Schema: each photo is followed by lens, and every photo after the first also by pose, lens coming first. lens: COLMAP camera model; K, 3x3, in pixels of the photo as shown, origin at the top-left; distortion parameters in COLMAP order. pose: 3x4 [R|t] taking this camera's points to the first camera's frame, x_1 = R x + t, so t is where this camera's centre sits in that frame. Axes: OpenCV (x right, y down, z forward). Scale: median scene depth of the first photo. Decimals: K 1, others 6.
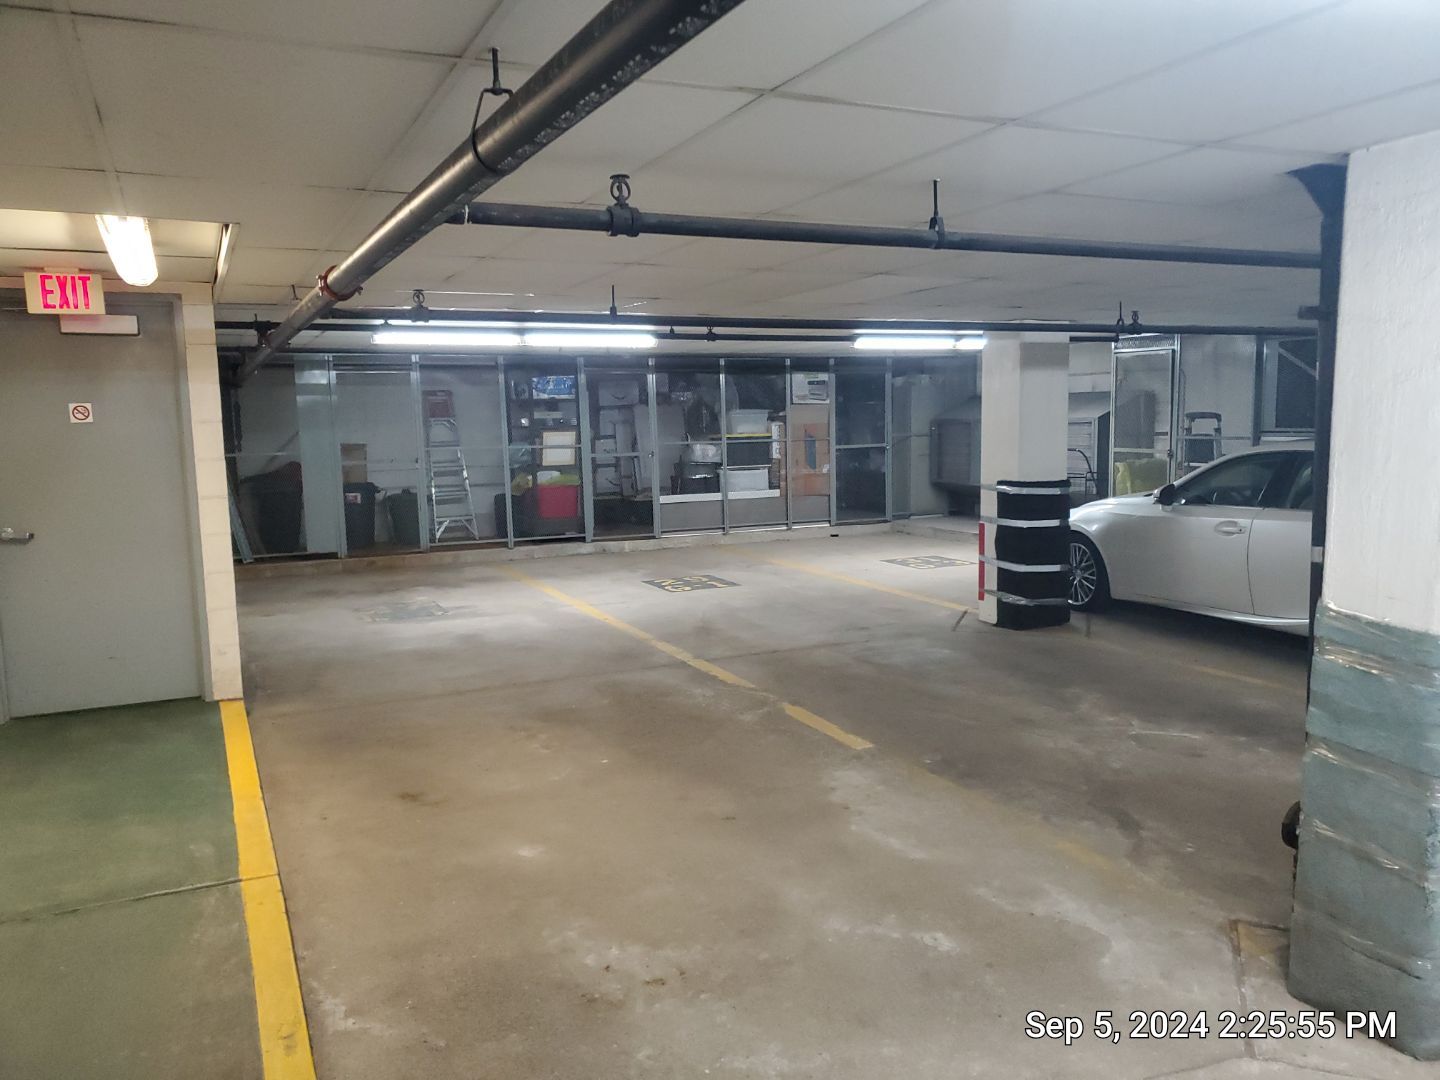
lens RADIAL K [[1131.4, 0, 705.8], [0, 1131.4, 549.0], [0, 0, 1]] dist [0.012905, -0.009415]
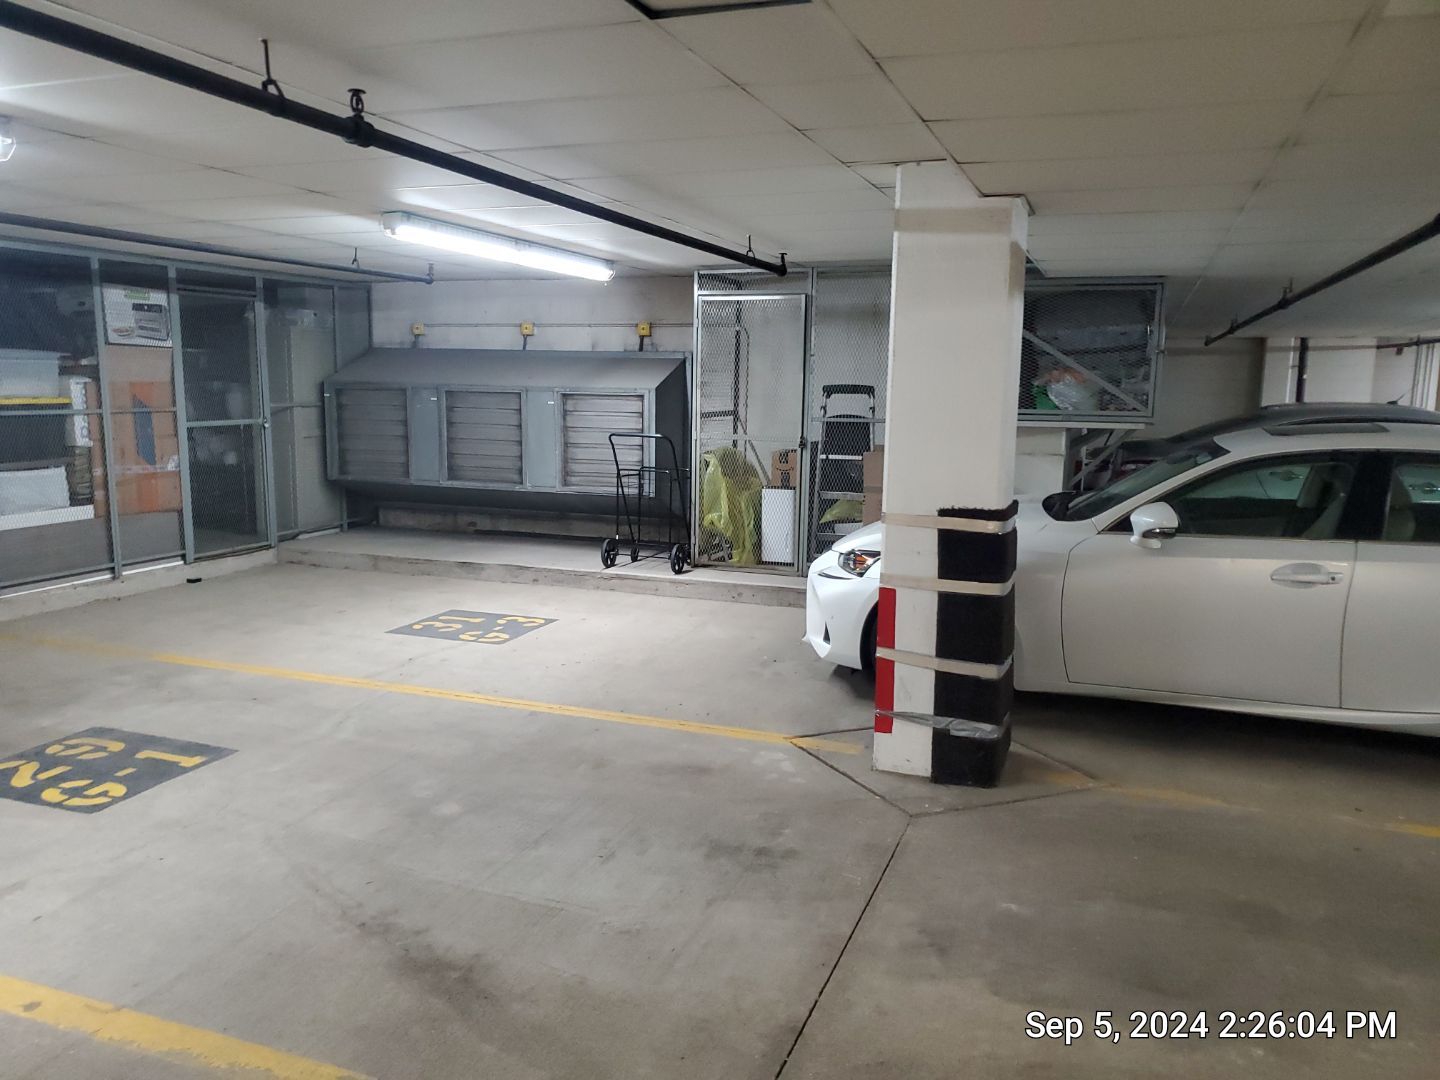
lens RADIAL K [[1131.4, 0, 705.8], [0, 1131.4, 549.0], [0, 0, 1]] dist [0.012905, -0.009415]
pose [[0.701520, -0.073931, 0.708804, -0.112188], [0.053218, 0.997262, 0.051347, -0.044046], [-0.710660, 0.001701, 0.703534, 0.421371]]
